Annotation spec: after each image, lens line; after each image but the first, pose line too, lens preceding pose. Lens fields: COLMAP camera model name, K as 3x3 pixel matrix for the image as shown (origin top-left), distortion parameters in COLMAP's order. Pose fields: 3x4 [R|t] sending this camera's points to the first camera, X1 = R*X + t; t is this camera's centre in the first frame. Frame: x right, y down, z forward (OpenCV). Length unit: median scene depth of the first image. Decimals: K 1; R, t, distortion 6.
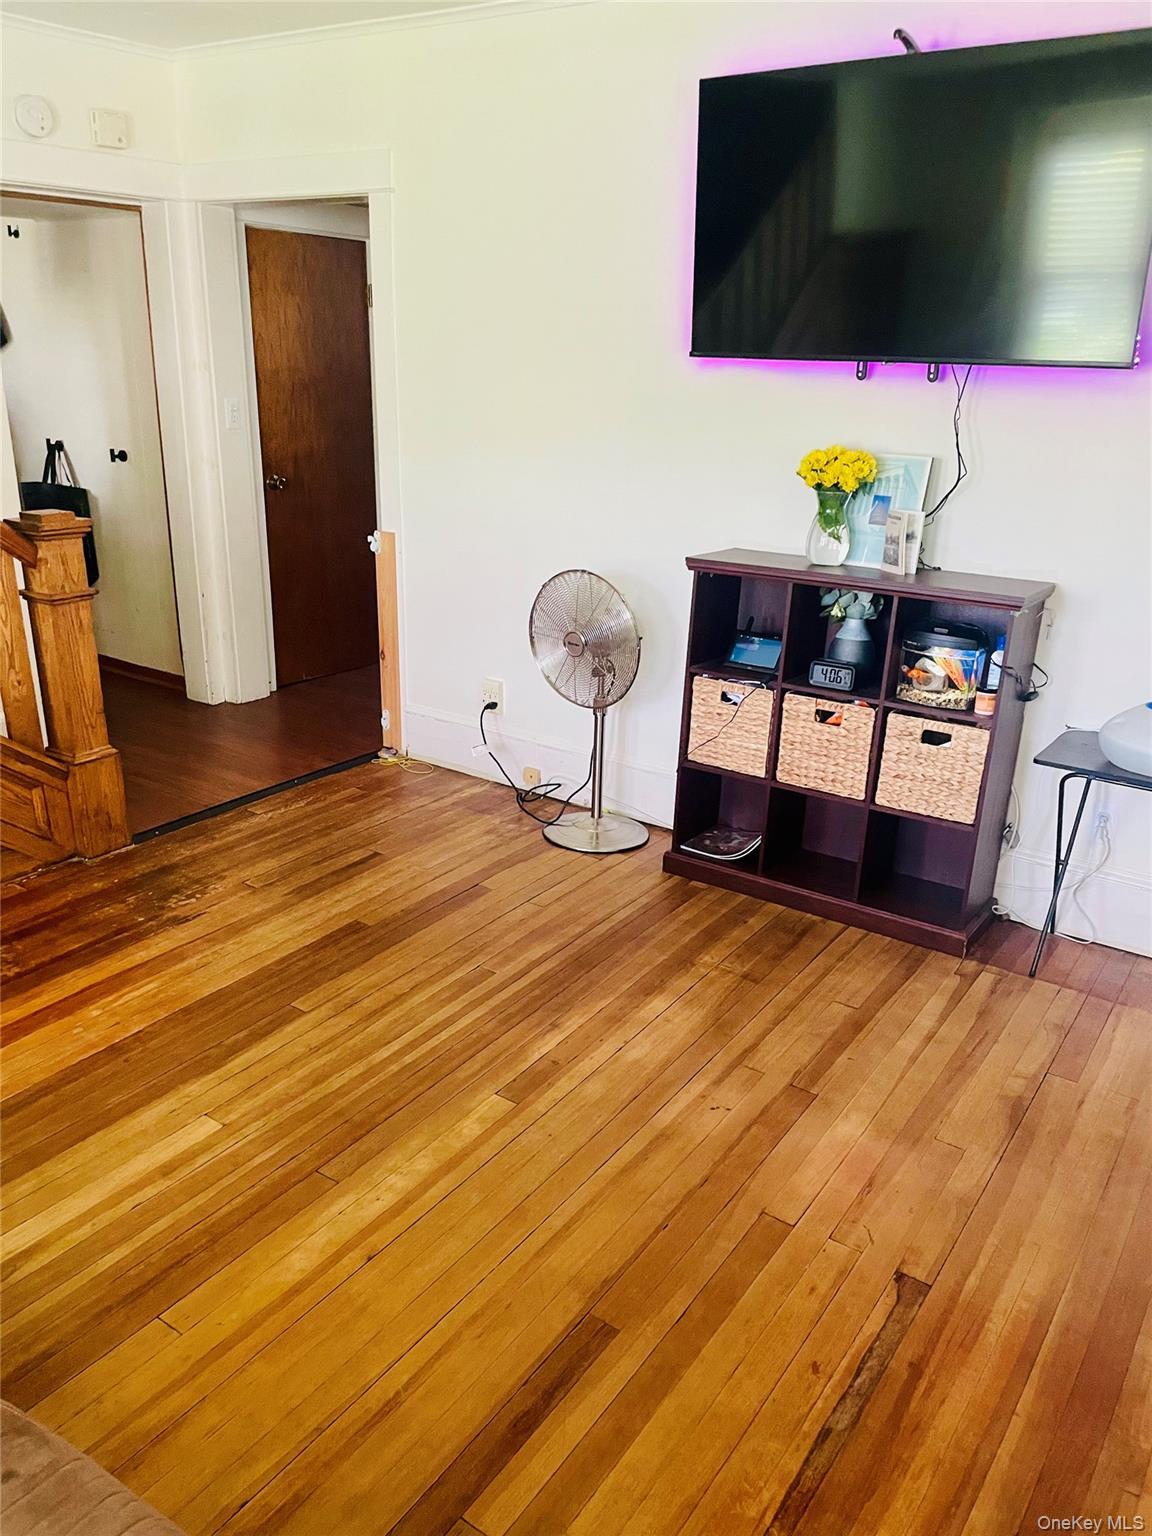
lens RADIAL K [[1155.9, 0, 570.1], [0, 1155.9, 786.4], [0, 0, 1]] dist [0.086969, -0.125773]
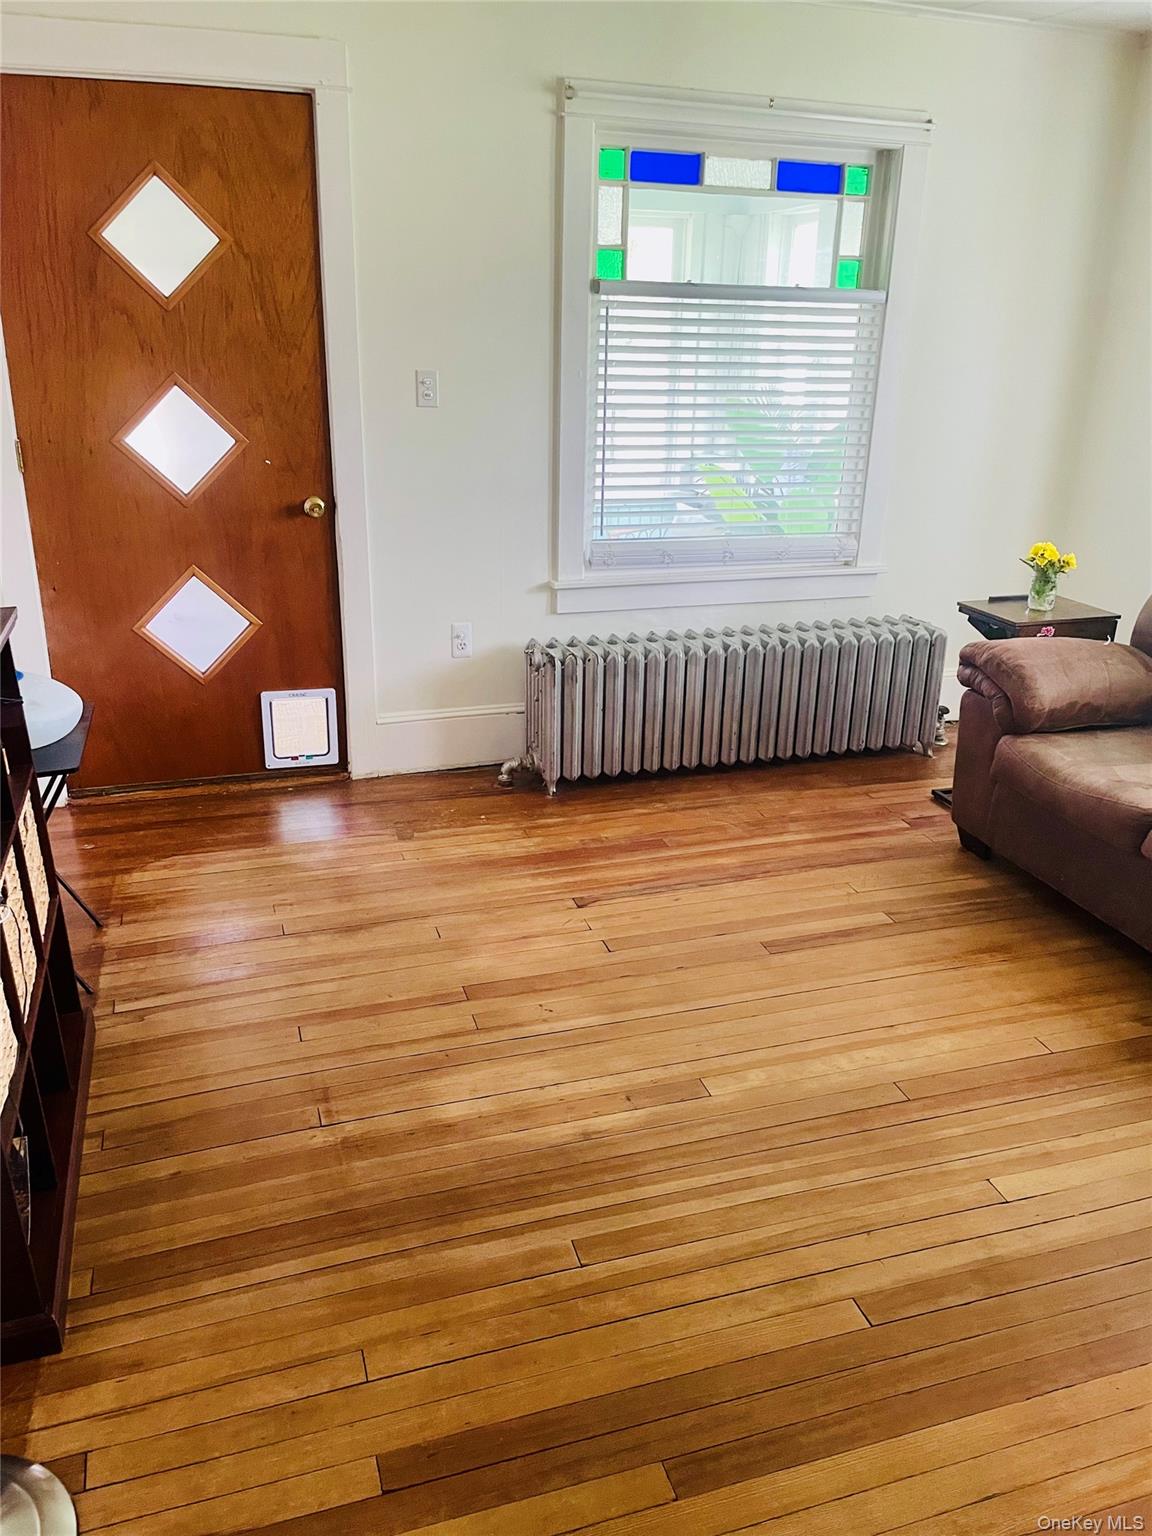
lens RADIAL K [[1155.9, 0, 570.1], [0, 1155.9, 786.4], [0, 0, 1]] dist [0.086969, -0.125773]
pose [[-0.785976, -0.265956, 0.558130, -0.333219], [0.176868, 0.768295, 0.615175, -0.416884], [-0.592418, 0.582228, -0.556823, 1.083453]]
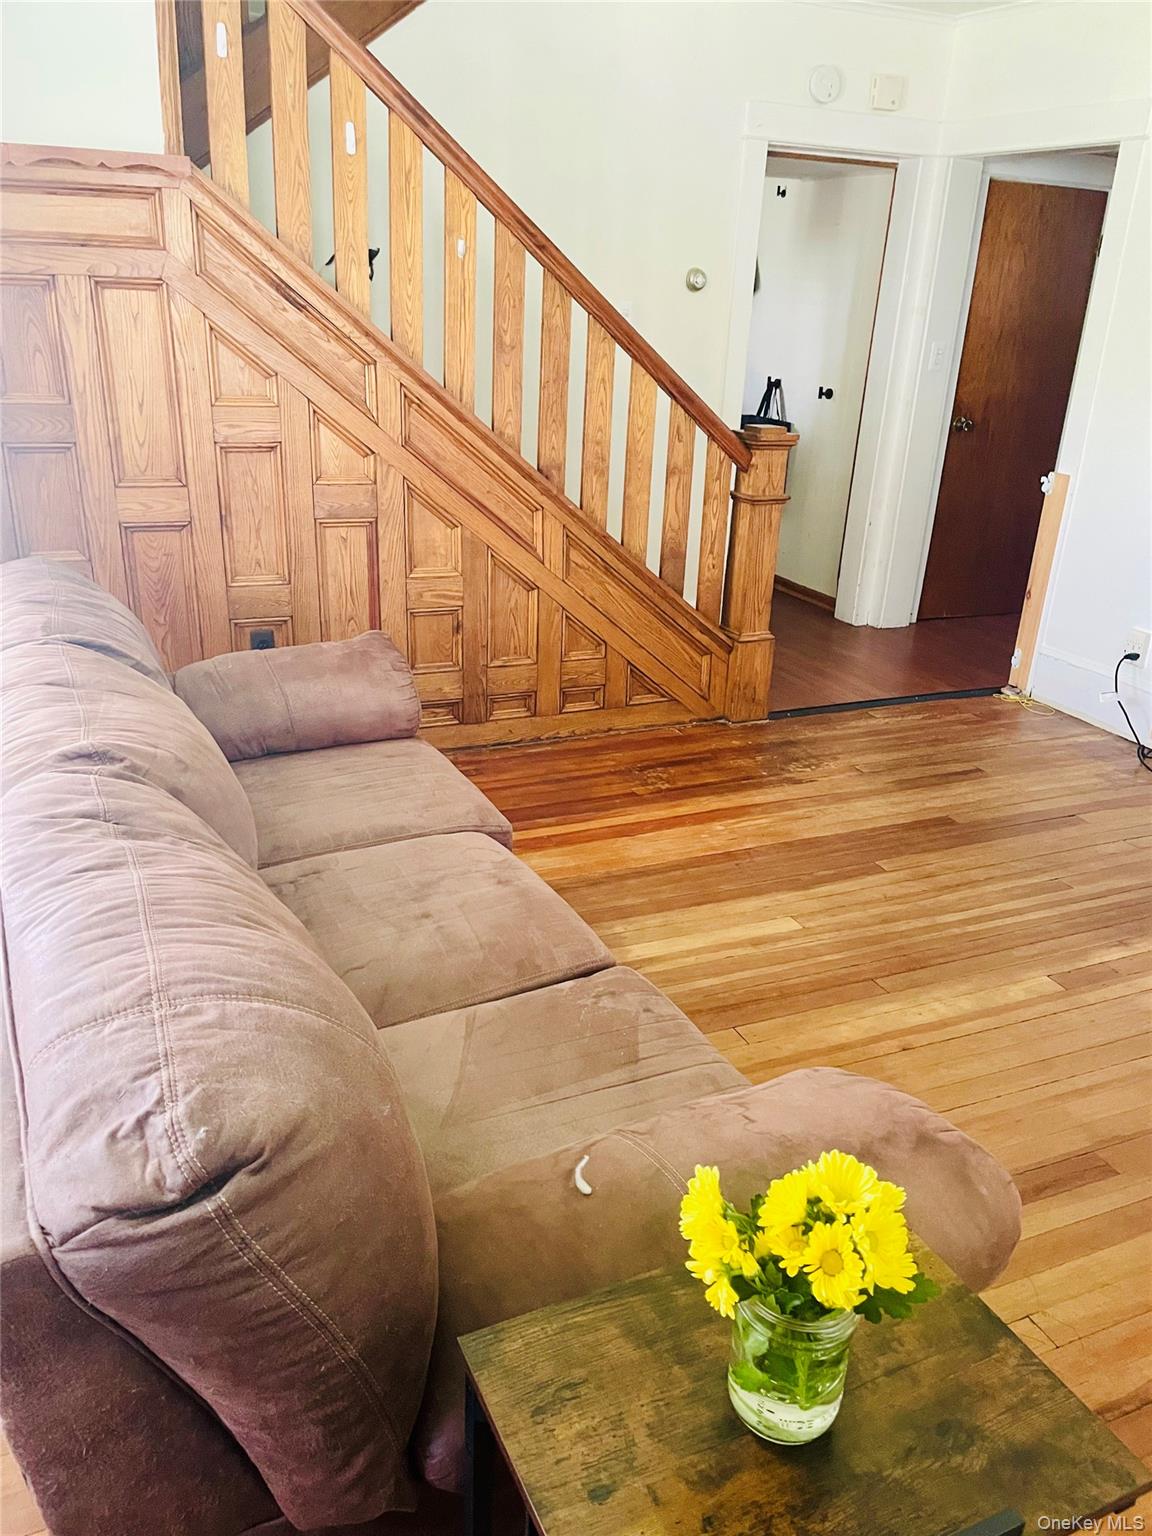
lens RADIAL K [[1155.9, 0, 570.1], [0, 1155.9, 786.4], [0, 0, 1]] dist [0.086969, -0.125773]
pose [[0.852694, 0.211967, -0.477476, 0.028759], [-0.201241, 0.976726, 0.074216, 0.074881], [0.482095, 0.032804, 0.875505, -0.123398]]
